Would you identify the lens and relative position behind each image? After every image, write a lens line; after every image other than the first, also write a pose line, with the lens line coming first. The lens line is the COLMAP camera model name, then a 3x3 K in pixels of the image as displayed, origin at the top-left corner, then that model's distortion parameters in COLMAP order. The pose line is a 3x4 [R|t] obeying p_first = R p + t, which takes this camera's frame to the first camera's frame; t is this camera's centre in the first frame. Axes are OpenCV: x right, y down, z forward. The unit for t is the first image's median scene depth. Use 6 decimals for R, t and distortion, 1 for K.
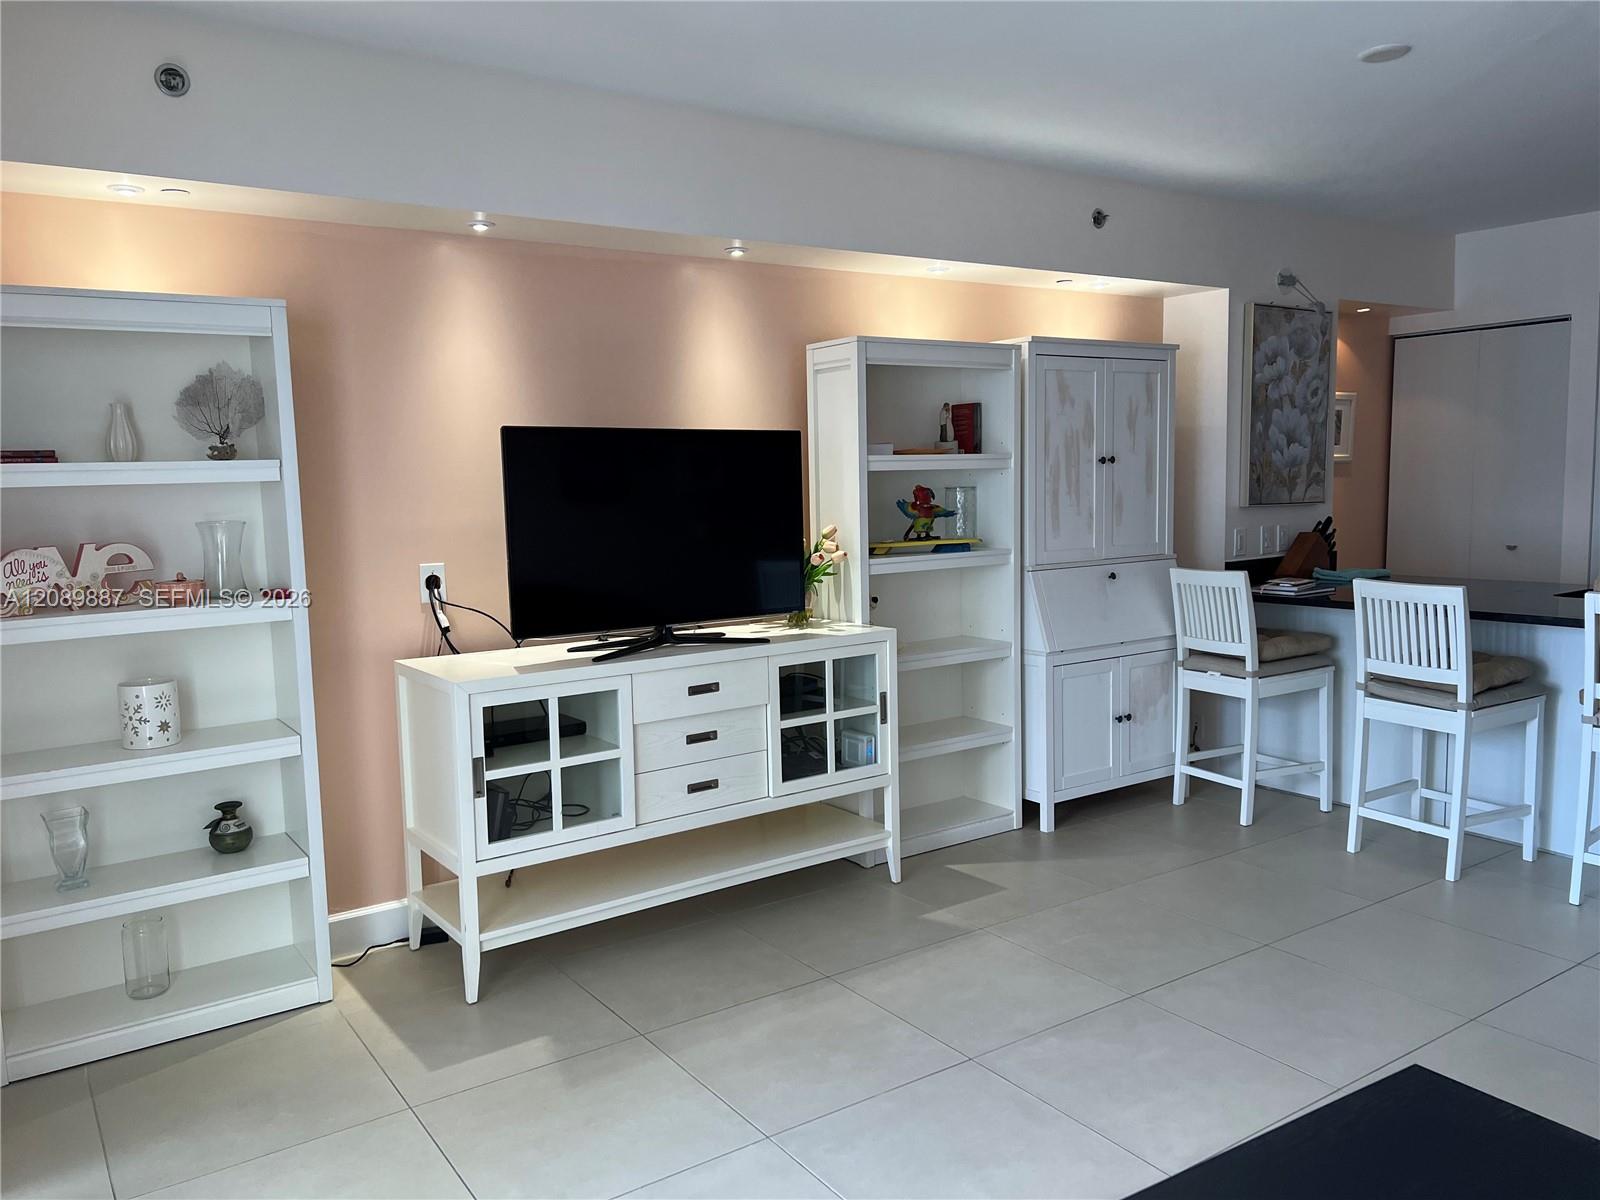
lens RADIAL K [[1192.6, 0, 778.0], [0, 1192.6, 614.4], [0, 0, 1]] dist [0.039506, -0.061023]
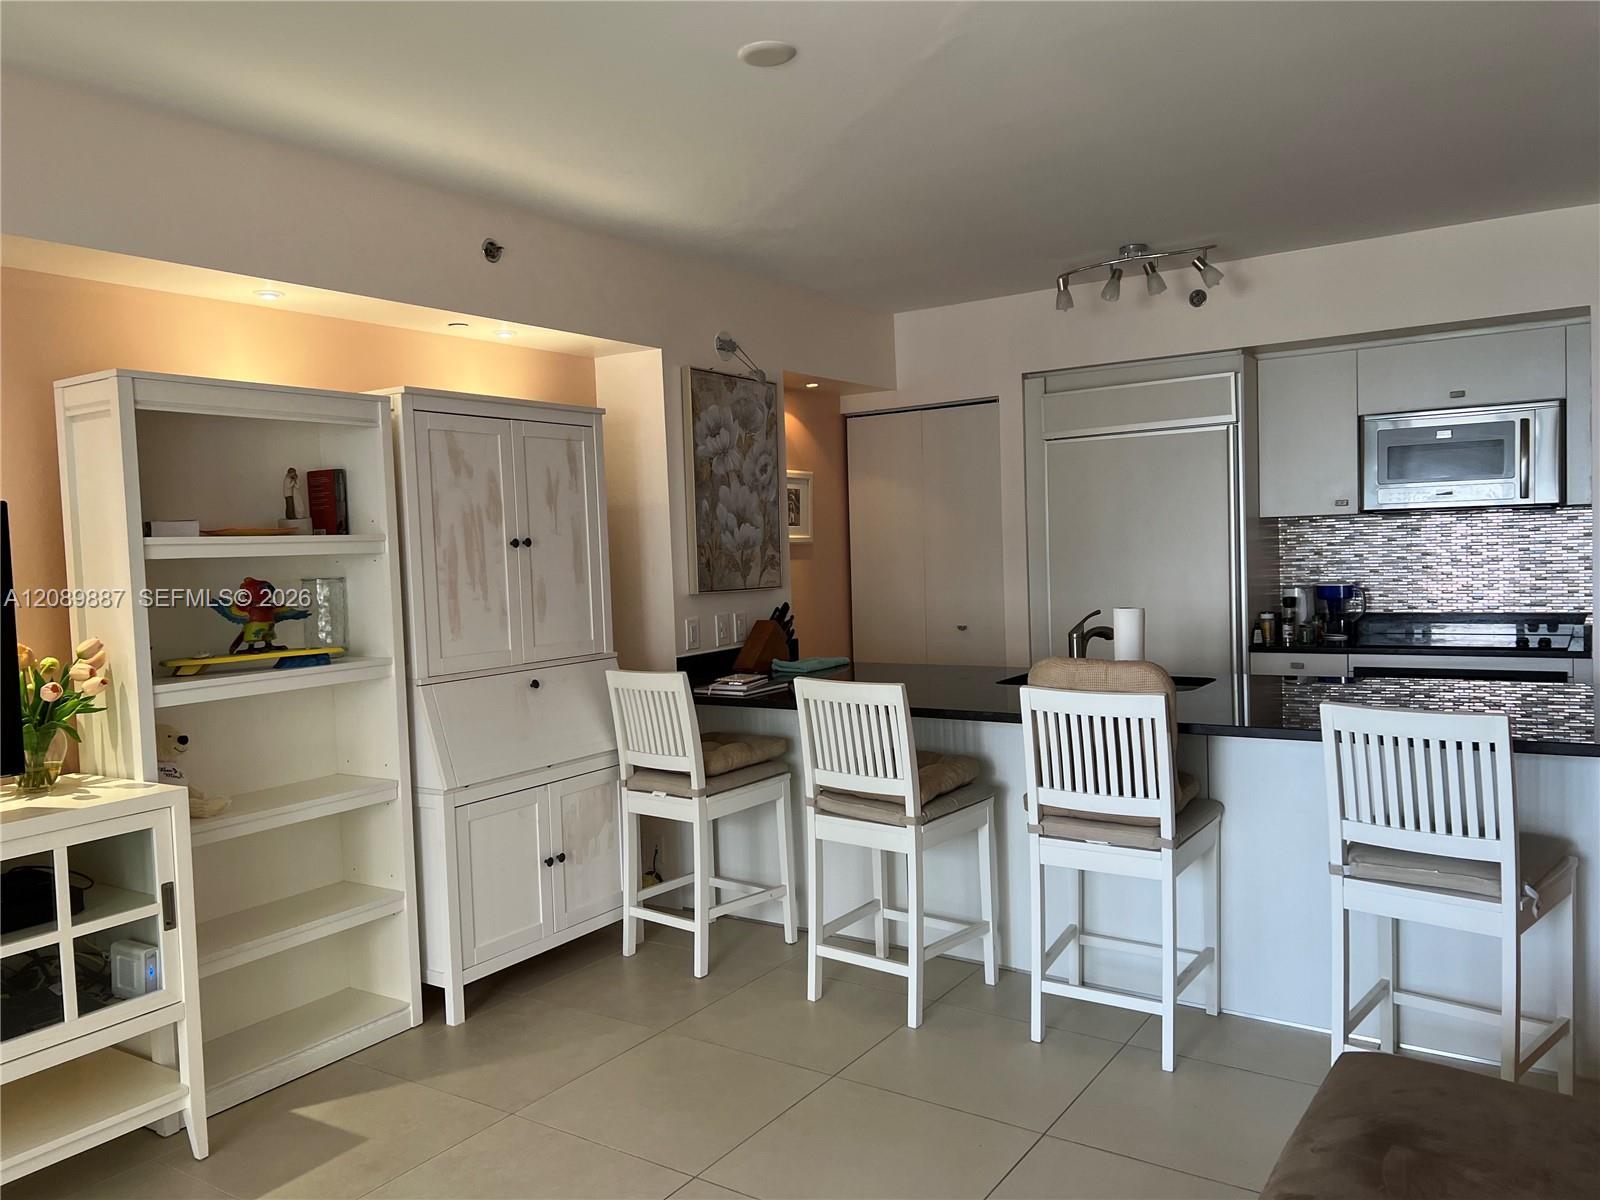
lens RADIAL K [[1211.8, 0, 800.0], [0, 1211.8, 600.0], [0, 0, 1]] dist [0.067983, -0.066260]
pose [[0.920697, -0.025279, 0.389458, 0.129424], [0.056439, 0.996035, -0.068774, -0.022766], [-0.386175, 0.085301, 0.918473, 0.170882]]
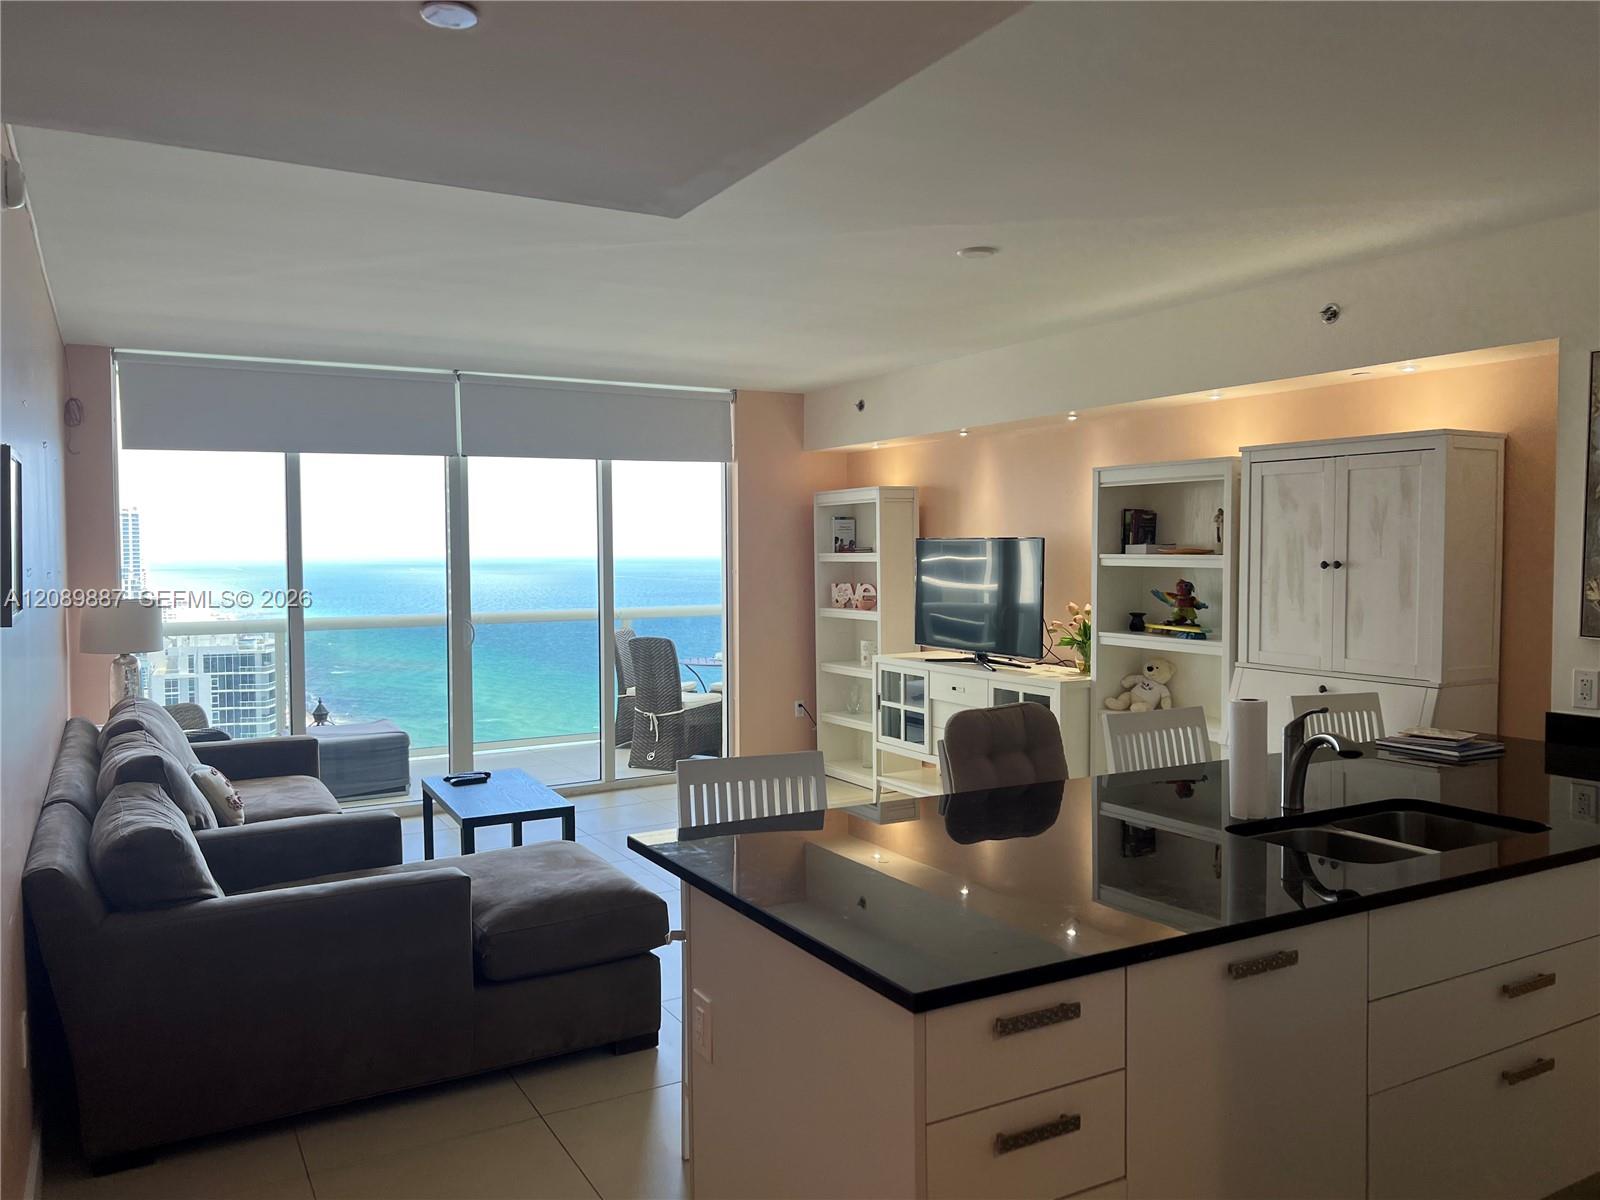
lens RADIAL K [[1211.8, 0, 800.0], [0, 1211.8, 600.0], [0, 0, 1]] dist [0.067983, -0.066260]
pose [[-0.079230, 0.069875, -0.994404, 1.296097], [-0.106495, 0.991238, 0.078137, -0.135876], [0.991151, 0.112090, -0.071095, 0.677312]]
